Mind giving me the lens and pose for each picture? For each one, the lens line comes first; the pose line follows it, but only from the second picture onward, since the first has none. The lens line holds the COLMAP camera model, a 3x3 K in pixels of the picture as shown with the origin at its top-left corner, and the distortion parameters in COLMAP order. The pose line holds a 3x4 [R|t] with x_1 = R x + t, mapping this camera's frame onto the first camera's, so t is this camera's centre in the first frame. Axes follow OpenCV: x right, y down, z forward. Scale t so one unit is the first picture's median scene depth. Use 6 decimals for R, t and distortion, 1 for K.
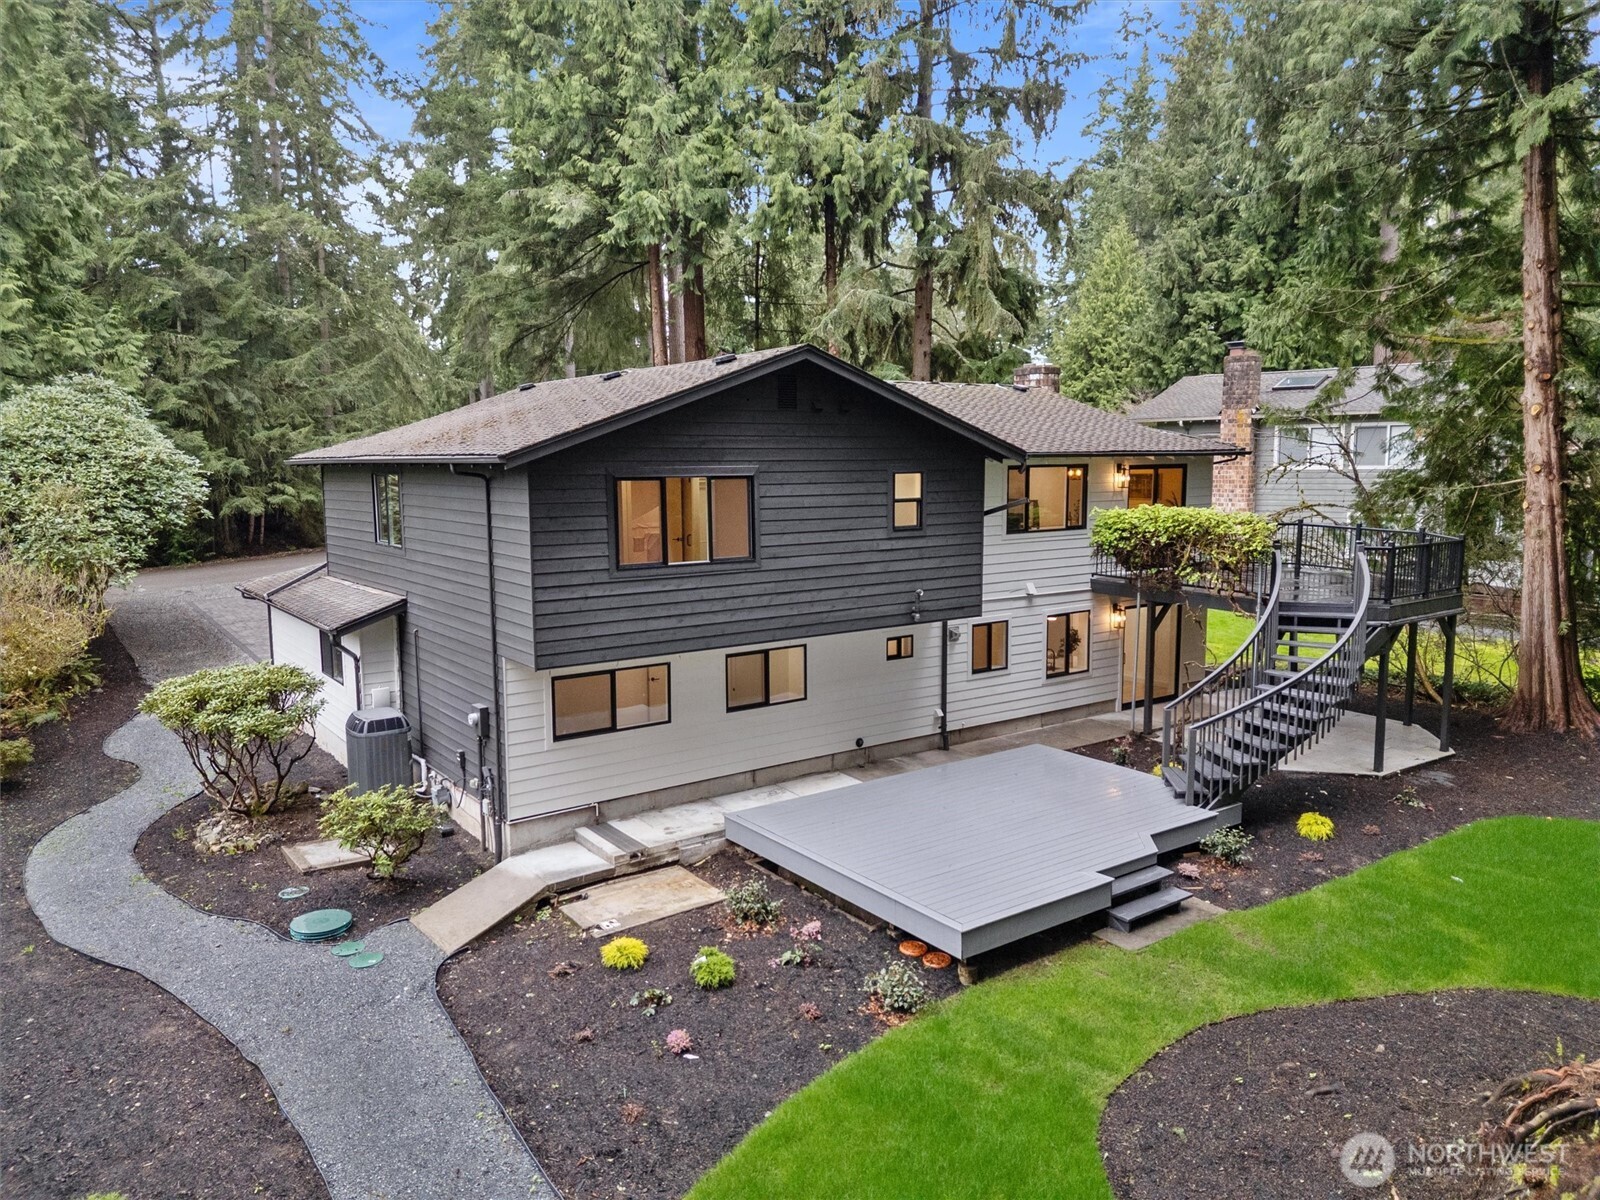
lens RADIAL K [[1106.1, 0, 790.0], [0, 1106.1, 593.5], [0, 0, 1]] dist [0.085934, -0.082387]
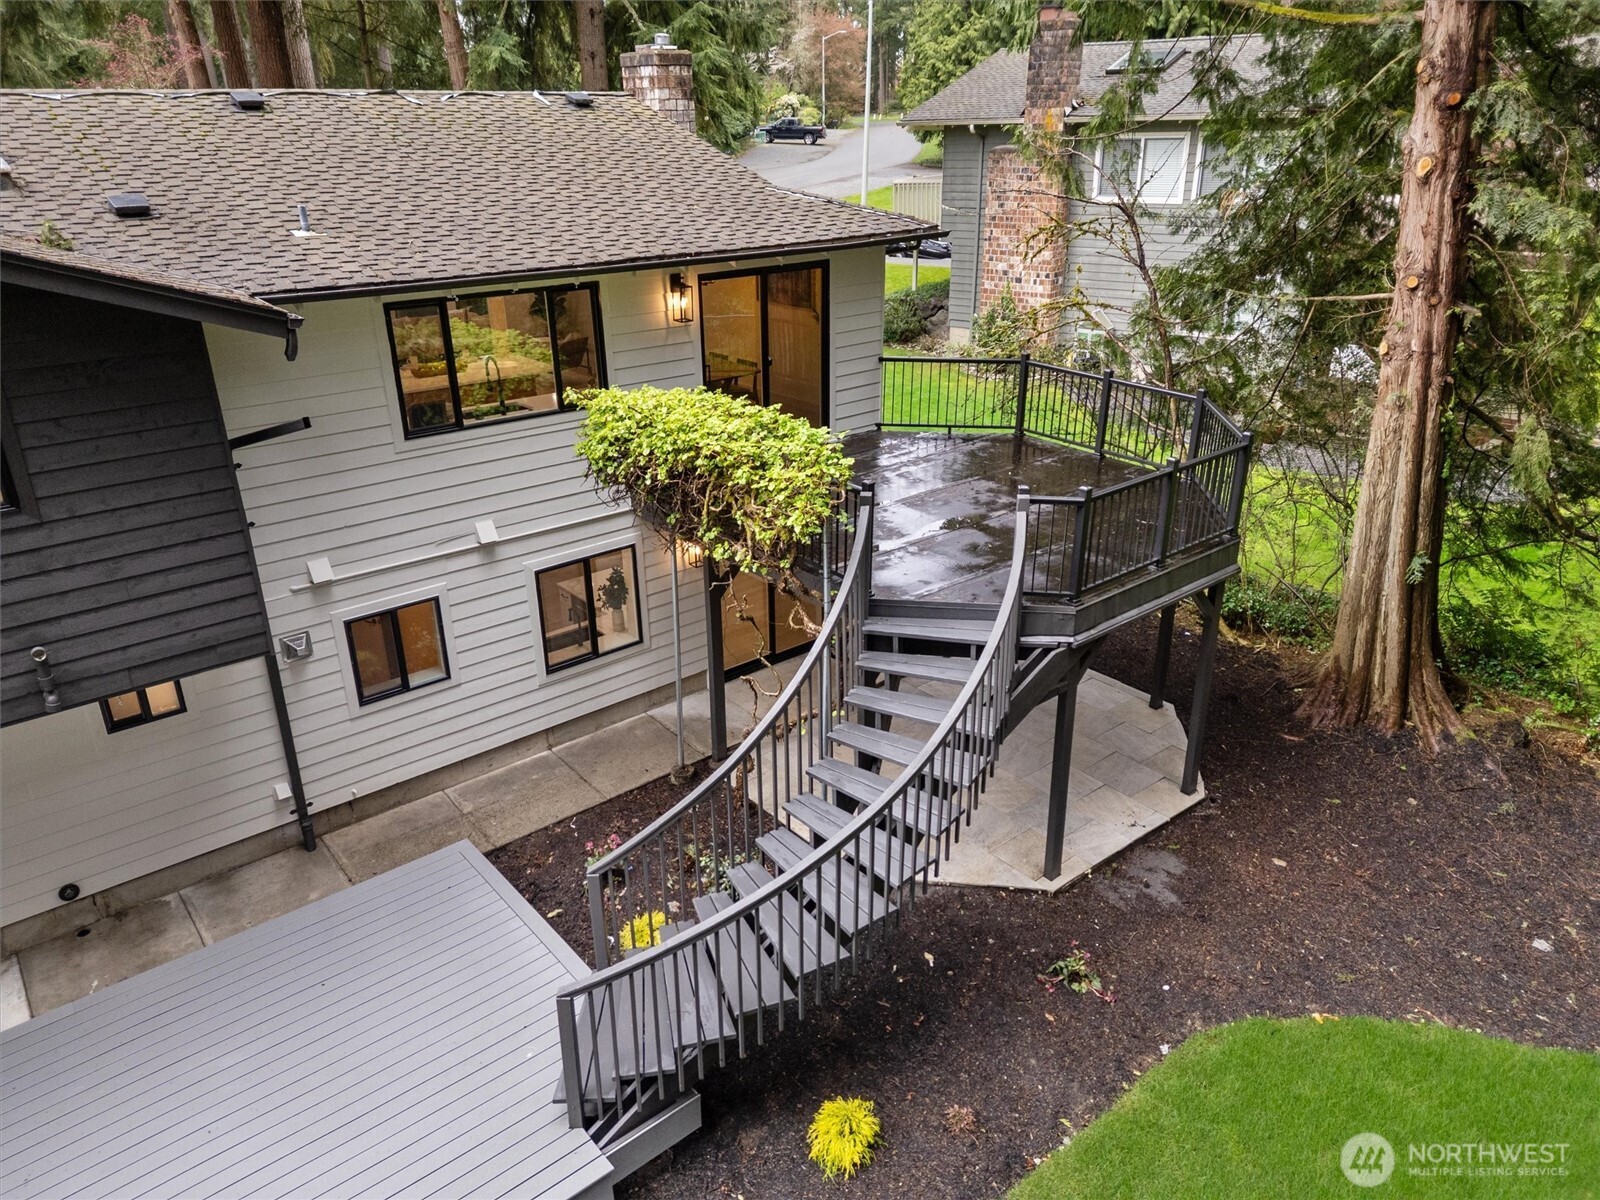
lens RADIAL K [[1106.1, 0, 790.0], [0, 1106.1, 593.5], [0, 0, 1]] dist [0.085934, -0.082387]
pose [[0.997764, -0.032793, 0.058233, 0.328972], [0.015439, 0.960870, 0.276568, -0.121674], [-0.065024, -0.275051, 0.959228, 0.462387]]
